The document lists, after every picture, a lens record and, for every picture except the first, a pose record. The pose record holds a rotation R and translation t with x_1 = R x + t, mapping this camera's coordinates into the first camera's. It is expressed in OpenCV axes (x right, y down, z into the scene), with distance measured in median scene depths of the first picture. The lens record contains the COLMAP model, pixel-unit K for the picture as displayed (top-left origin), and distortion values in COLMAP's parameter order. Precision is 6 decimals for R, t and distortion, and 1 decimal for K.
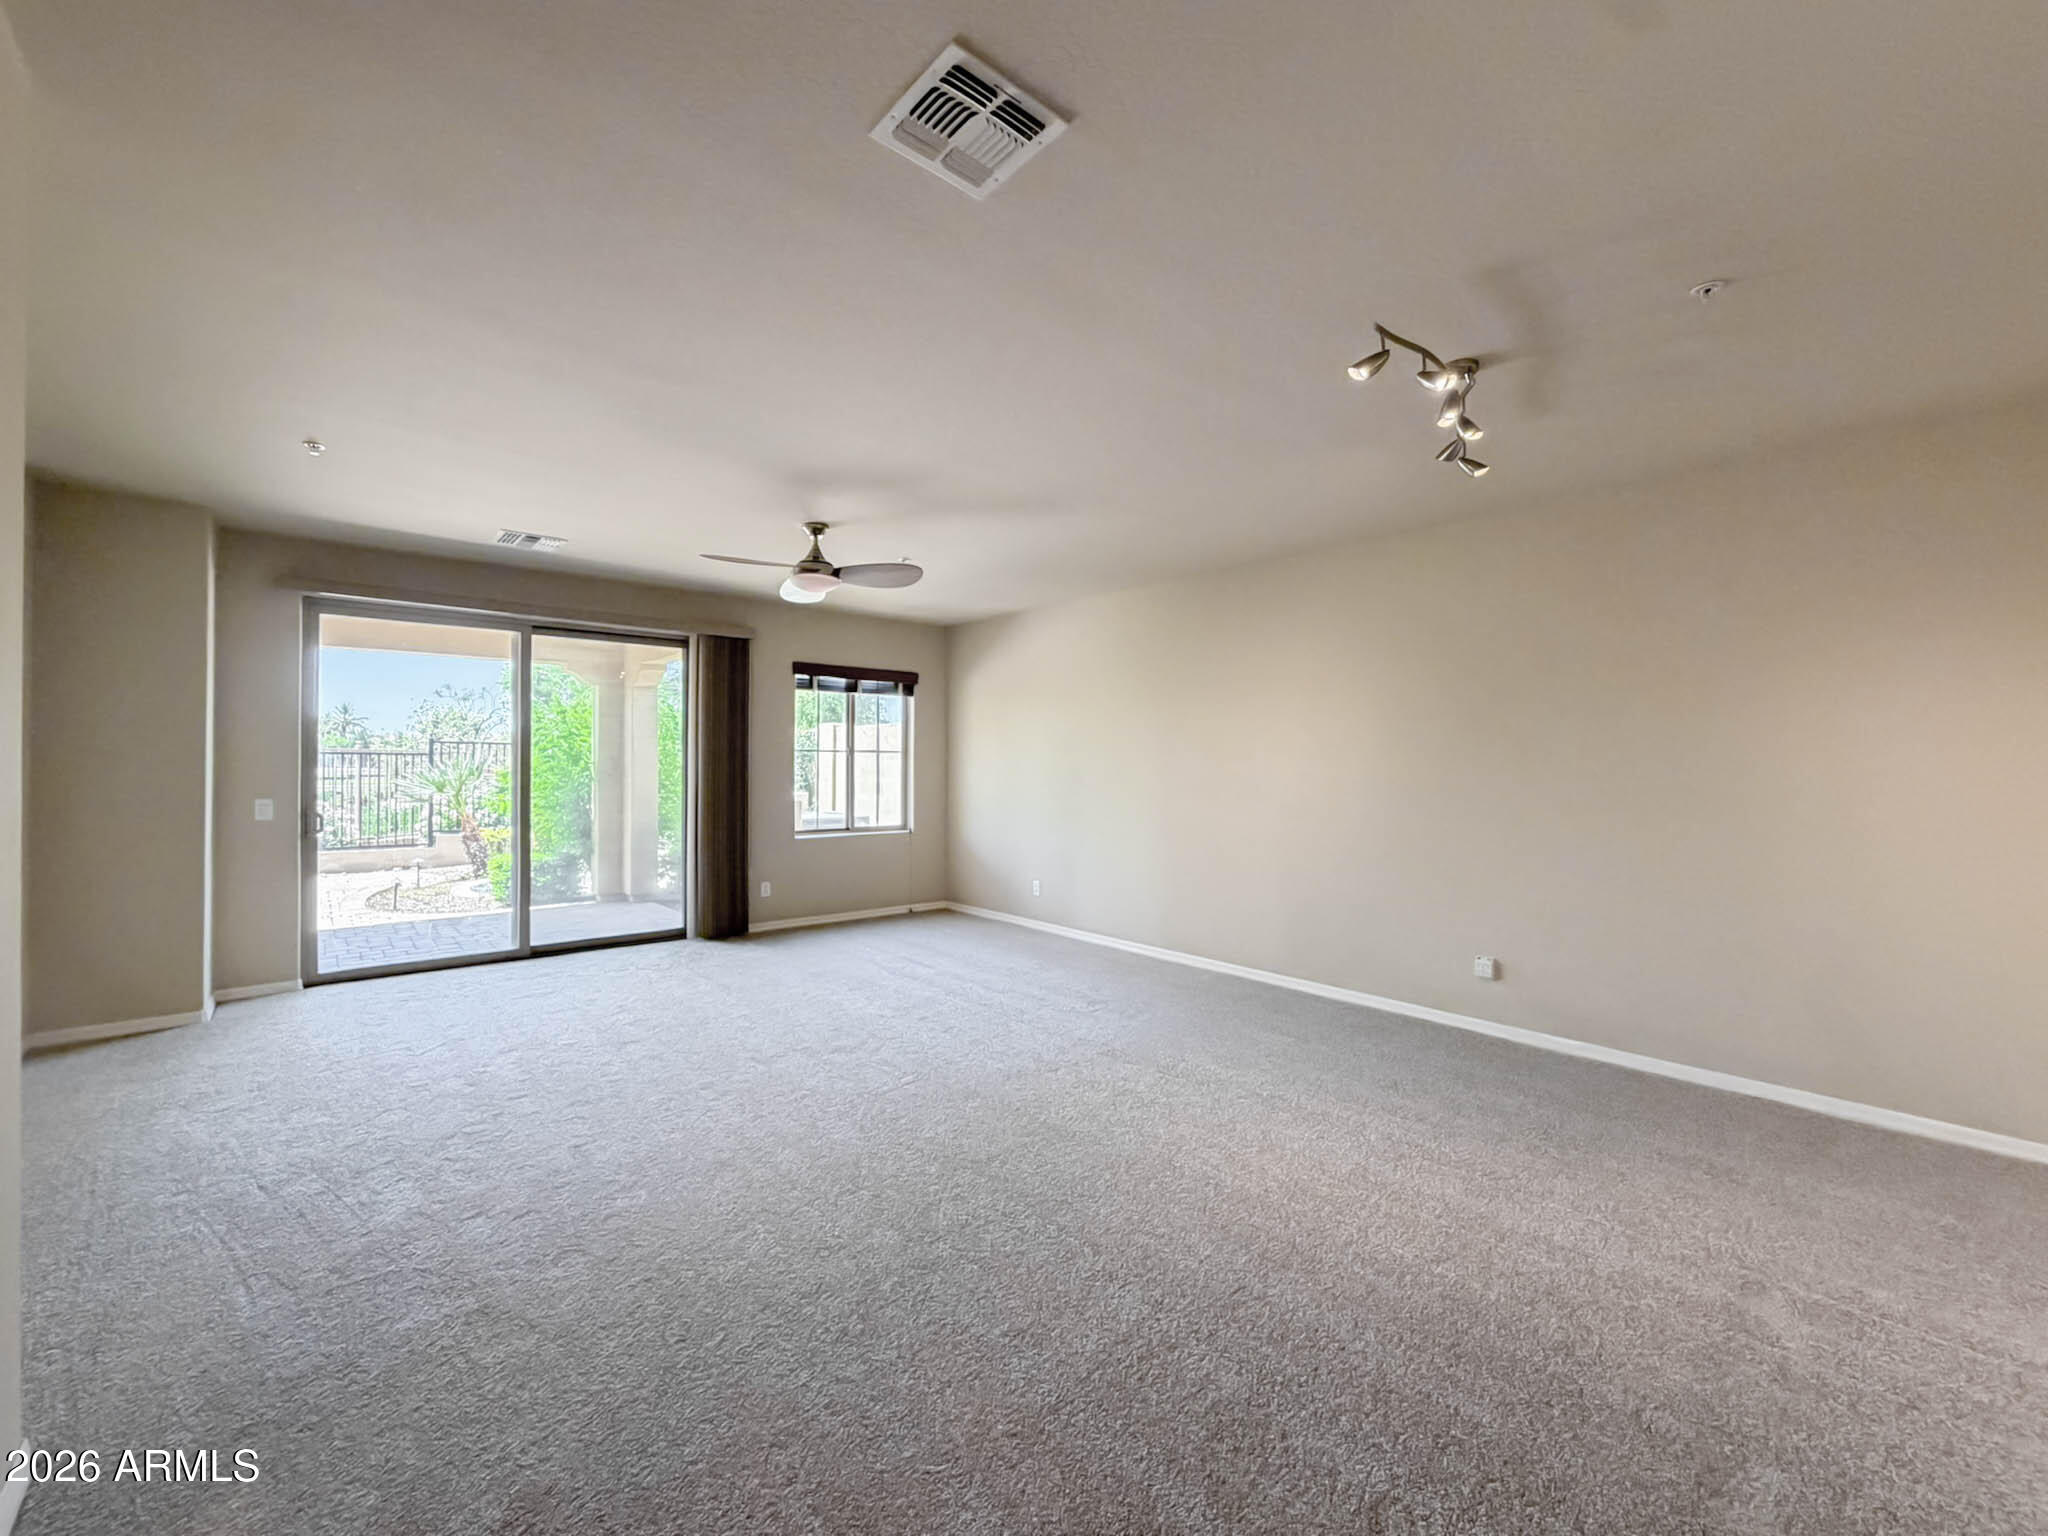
lens RADIAL K [[839.9, 0, 1034.6], [0, 839.9, 762.2], [0, 0, 1]] dist [0.003553, 0.000171]
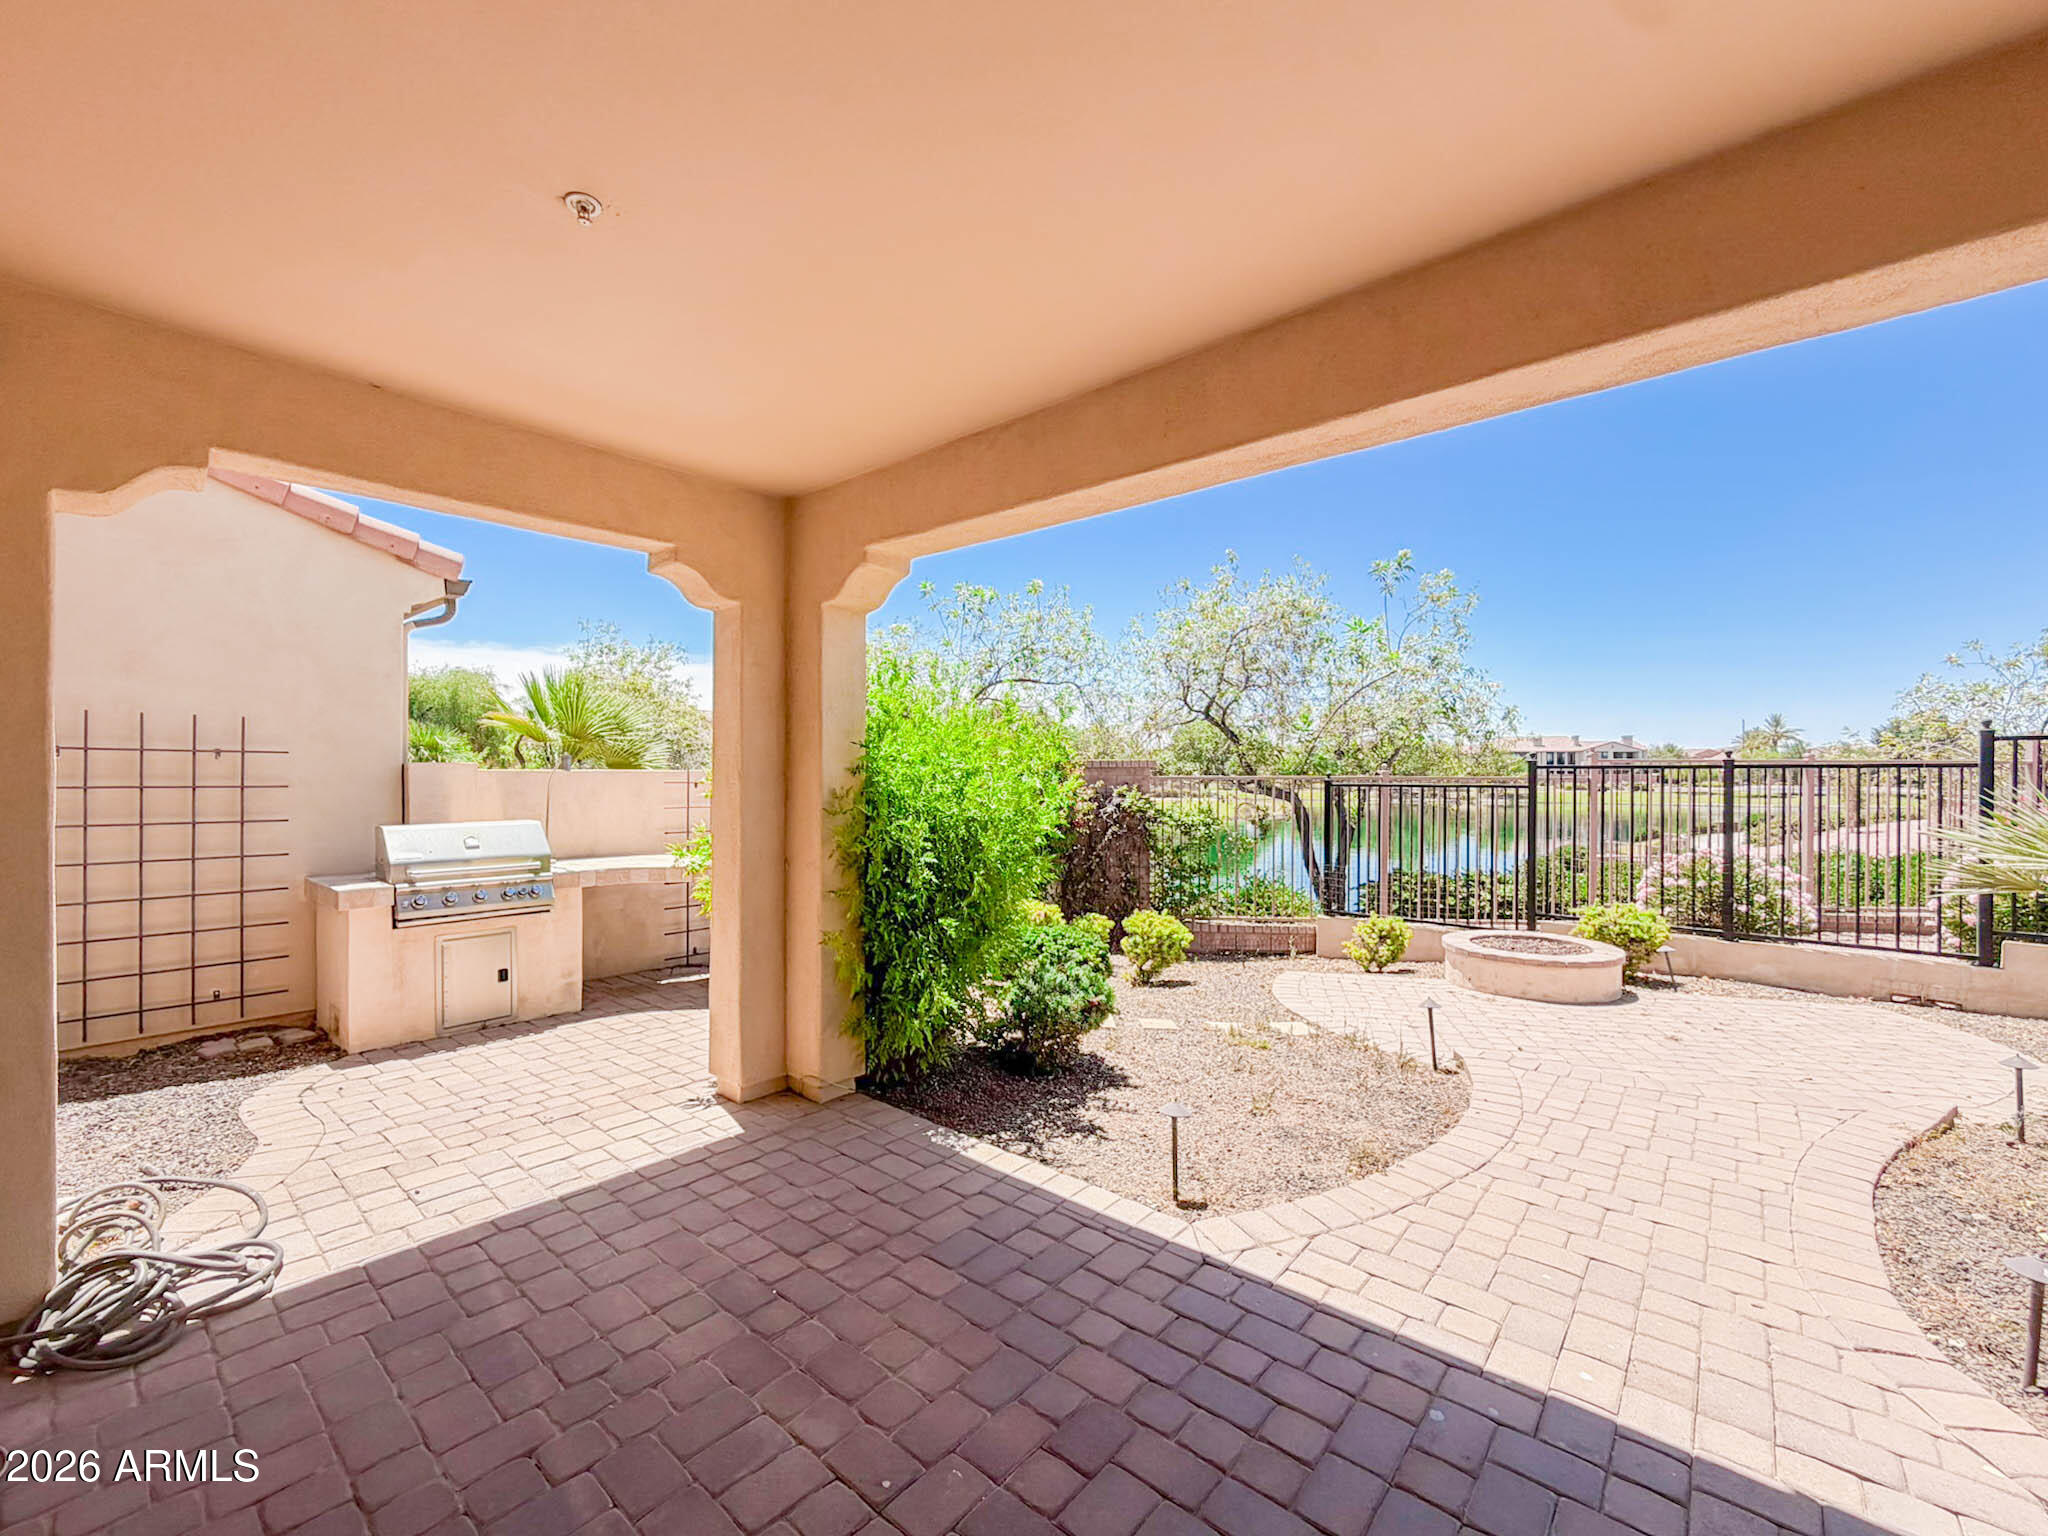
lens RADIAL K [[839.9, 0, 1014.0], [0, 839.9, 763.1], [0, 0, 1]] dist [0.003553, 0.000171]
pose [[0.148243, -0.016344, -0.988816, -0.337016], [-0.000063, 0.999863, -0.016536, -0.003127], [0.988951, 0.002514, 0.148222, 0.404056]]
